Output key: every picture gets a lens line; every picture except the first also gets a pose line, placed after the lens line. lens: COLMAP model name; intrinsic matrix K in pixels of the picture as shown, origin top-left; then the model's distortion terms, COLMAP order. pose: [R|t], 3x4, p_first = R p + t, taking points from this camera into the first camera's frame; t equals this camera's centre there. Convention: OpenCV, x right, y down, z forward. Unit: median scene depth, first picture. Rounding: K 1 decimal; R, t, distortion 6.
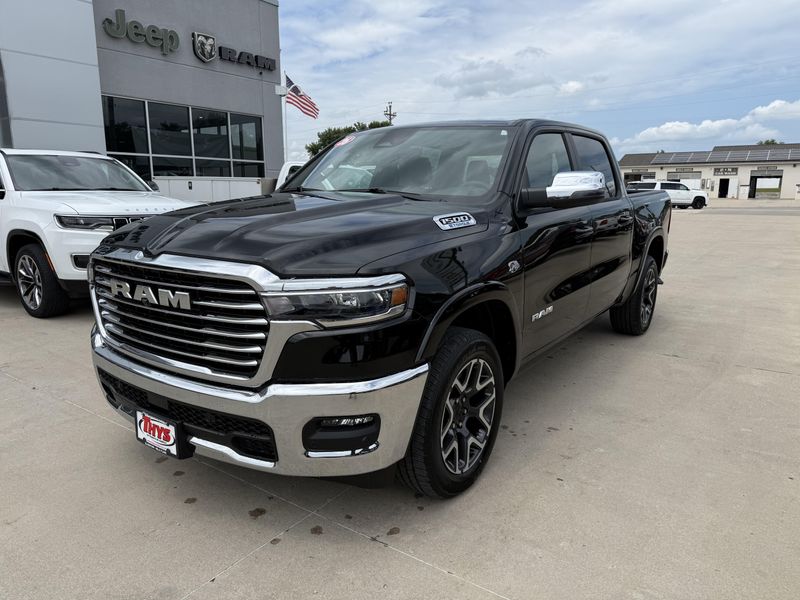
lens RADIAL K [[564.5, 0, 400.0], [0, 564.5, 300.0], [0, 0, 1]] dist [0.031756, -0.063209]
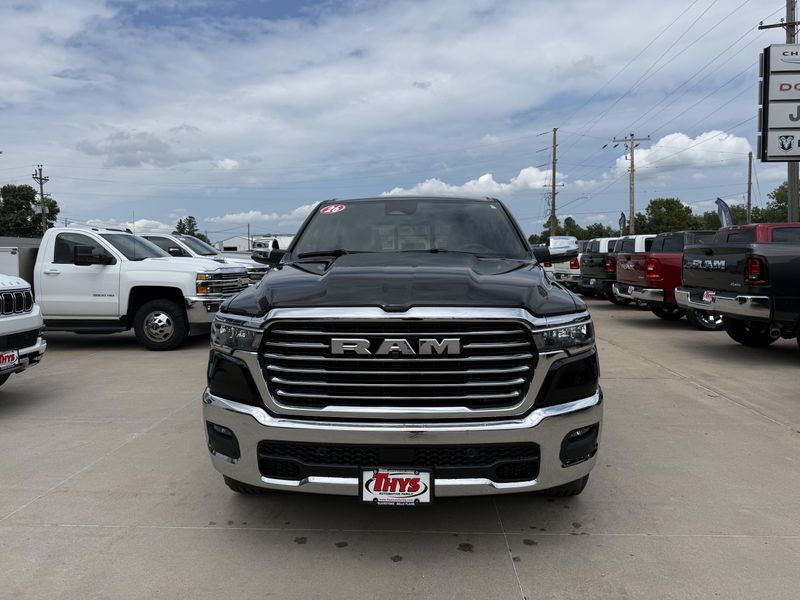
lens RADIAL K [[562.4, 0, 400.0], [0, 562.4, 300.0], [0, 0, 1]] dist [0.046491, -0.063839]
pose [[0.843794, -0.051101, 0.534229, -0.967885], [0.117035, 0.989019, -0.090248, -0.000654], [-0.523750, 0.138675, 0.840509, 0.120227]]
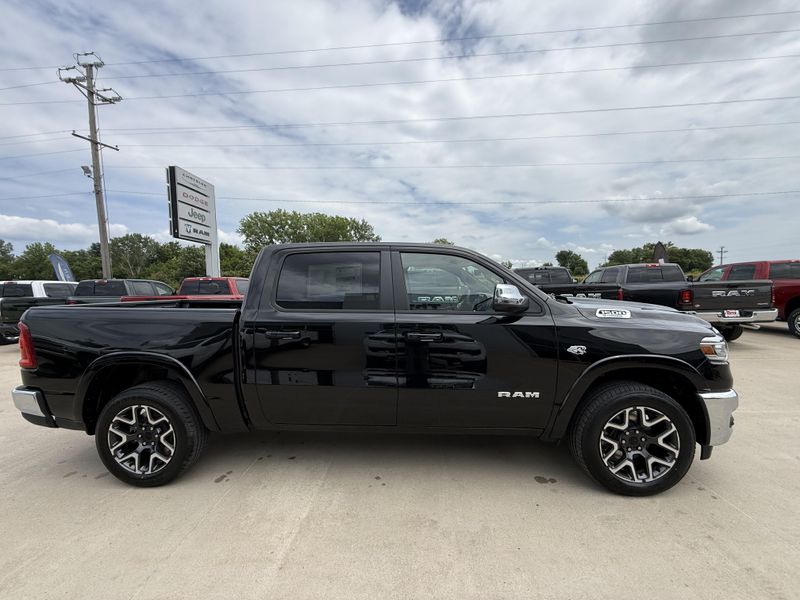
lens RADIAL K [[318.0, 0, 395.4], [0, 318.0, 298.0], [0, 0, 1]] dist [-0.007206, 0.000139]
pose [[-0.524664, -0.021461, 0.851039, -0.959443], [0.180938, 0.974031, 0.136110, -0.554418], [-0.831859, 0.225397, -0.507156, 2.602030]]
